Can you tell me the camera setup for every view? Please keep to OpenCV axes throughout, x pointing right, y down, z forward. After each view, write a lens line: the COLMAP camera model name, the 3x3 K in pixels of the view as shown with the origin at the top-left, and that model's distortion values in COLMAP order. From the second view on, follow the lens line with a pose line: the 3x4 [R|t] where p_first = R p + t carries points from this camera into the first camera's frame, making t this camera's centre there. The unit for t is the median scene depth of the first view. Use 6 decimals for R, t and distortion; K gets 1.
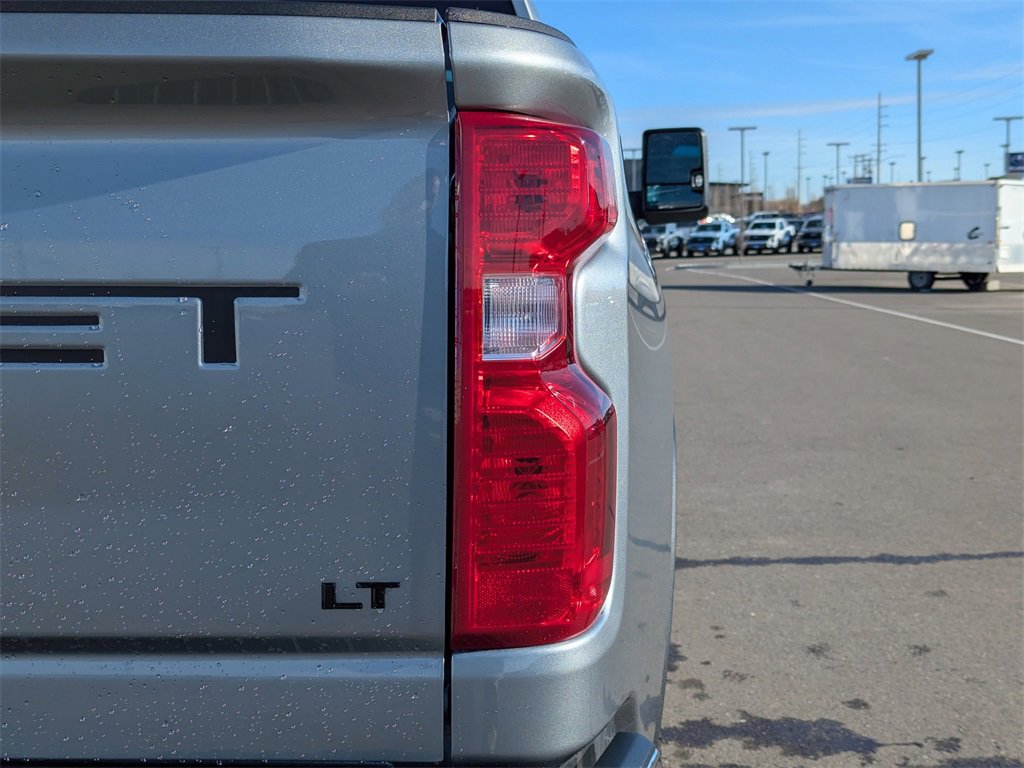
lens RADIAL K [[1439.0, 0, 513.2], [0, 1439.0, 381.7], [0, 0, 1]] dist [0.040430, 0.000000]
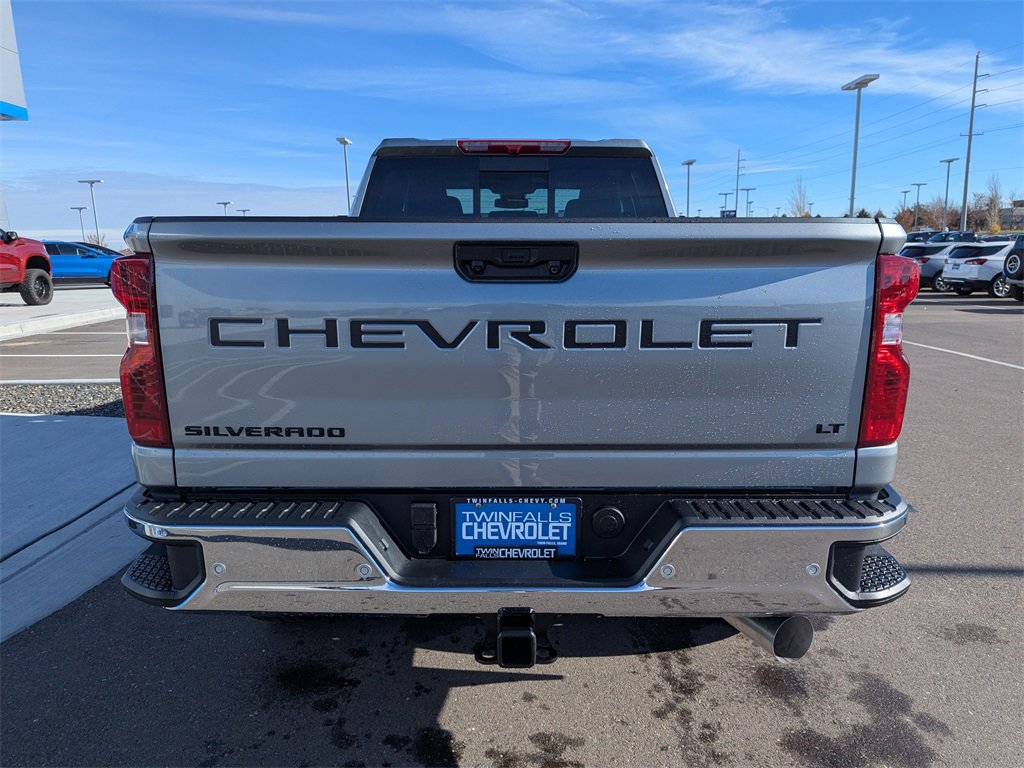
lens RADIAL K [[718.6, 0, 513.8], [0, 718.6, 390.7], [0, 0, 1]] dist [0.058366, -0.044946]
pose [[0.998321, -0.011280, 0.056810, -0.784456], [0.006226, 0.996069, 0.088358, -0.052864], [-0.057584, -0.087856, 0.994467, -0.359476]]
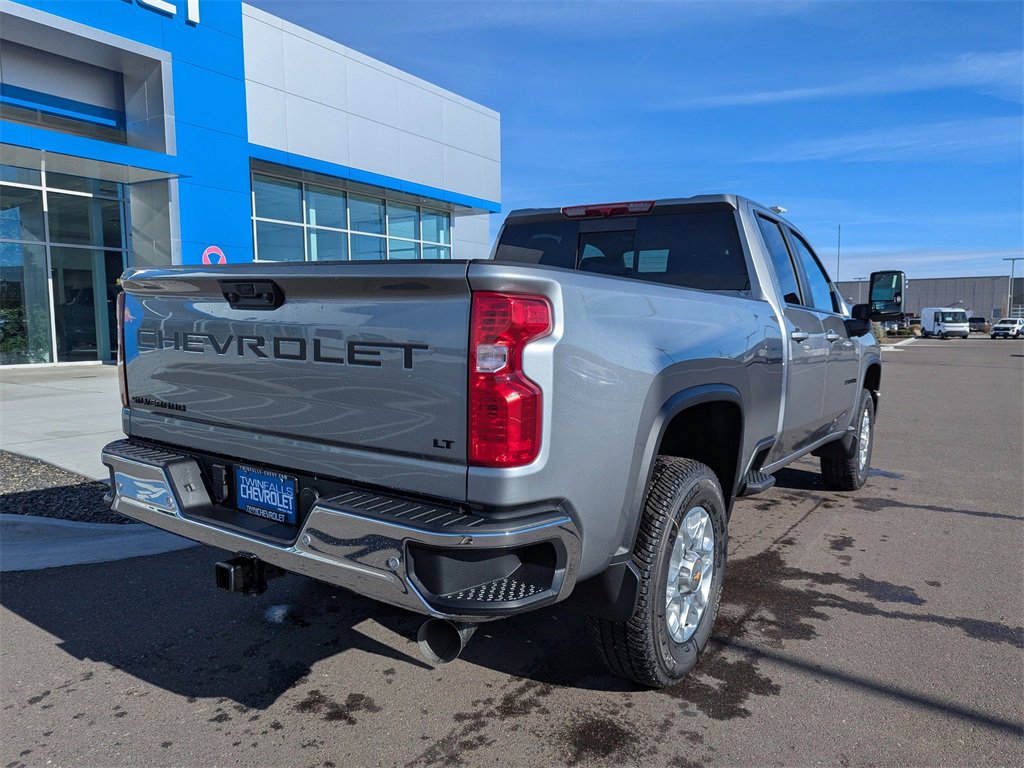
lens RADIAL K [[718.6, 0, 519.9], [0, 718.6, 384.2], [0, 0, 1]] dist [0.058366, -0.044946]
pose [[0.858394, 0.065538, -0.508788, 0.813910], [-0.070819, 0.997449, 0.009002, -0.008646], [0.508080, 0.028305, 0.860845, -0.272092]]
